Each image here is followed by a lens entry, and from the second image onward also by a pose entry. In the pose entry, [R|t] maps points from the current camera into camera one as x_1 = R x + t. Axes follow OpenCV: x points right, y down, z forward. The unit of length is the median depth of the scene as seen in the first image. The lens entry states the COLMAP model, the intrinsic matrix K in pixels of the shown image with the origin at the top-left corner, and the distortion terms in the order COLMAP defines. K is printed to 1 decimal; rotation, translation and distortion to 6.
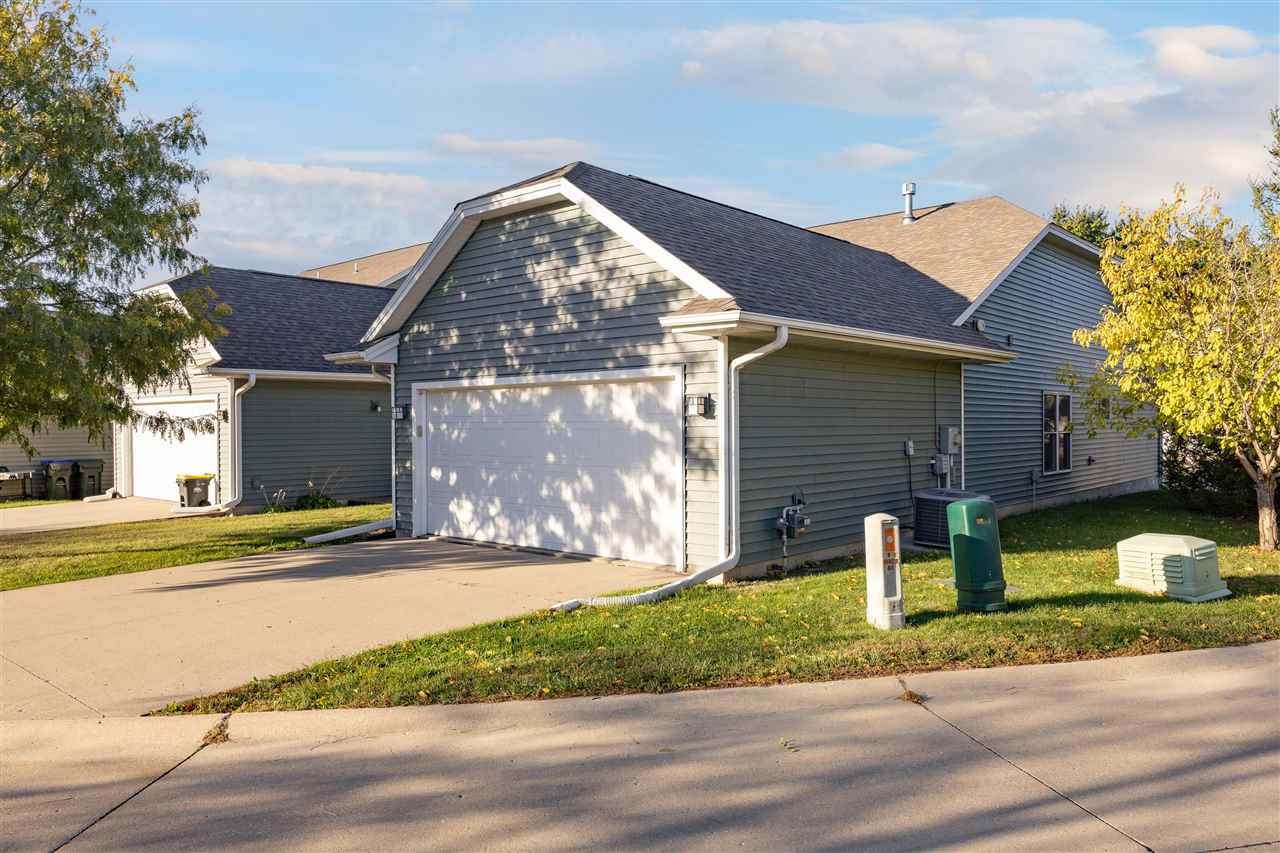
lens RADIAL K [[910.7, 0, 643.0], [0, 910.7, 426.0], [0, 0, 1]] dist [-0.044834, -0.000674]
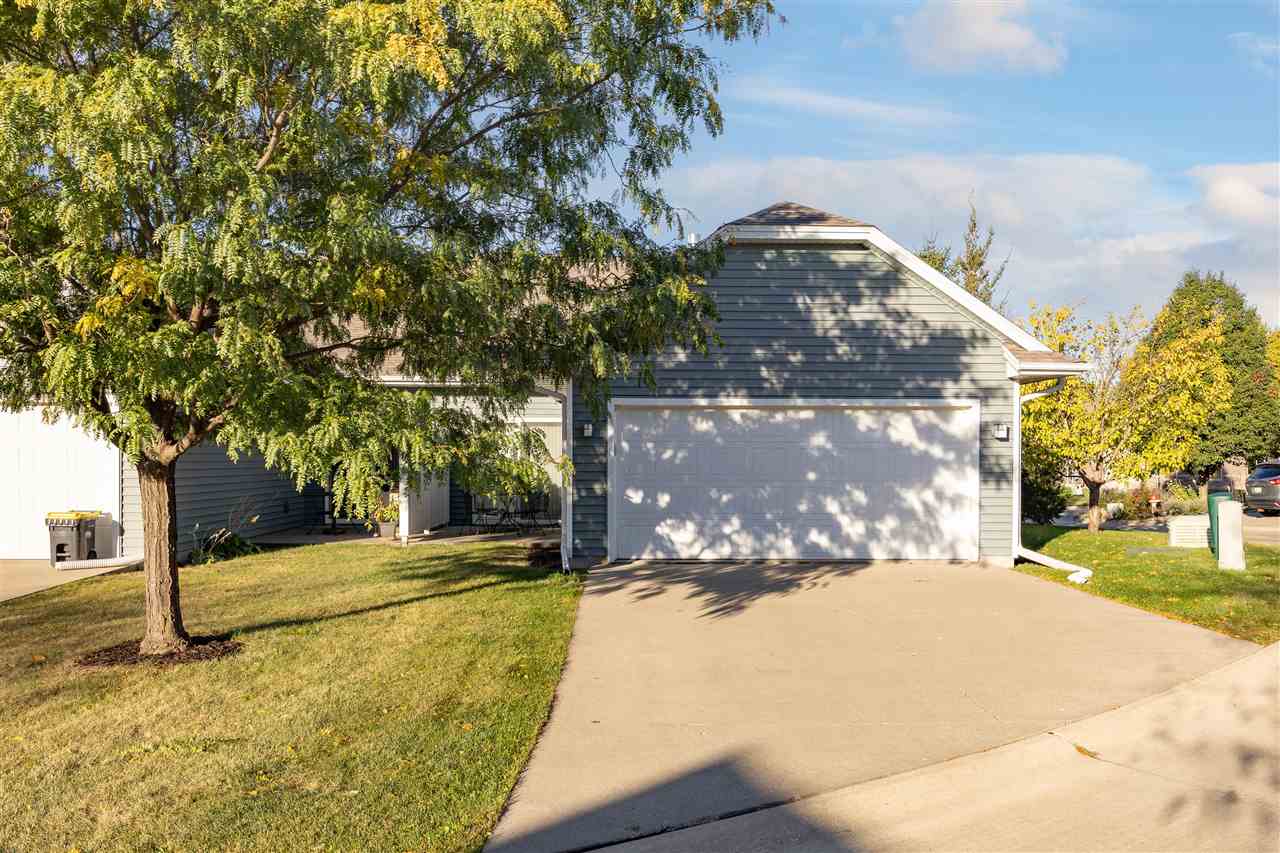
lens RADIAL K [[910.7, 0, 643.7], [0, 910.7, 432.1], [0, 0, 1]] dist [-0.044834, -0.000674]
pose [[0.753447, 0.015156, 0.657334, -0.981841], [-0.005708, 0.999847, -0.016511, 0.002321], [-0.657484, 0.008688, 0.753419, 0.317502]]
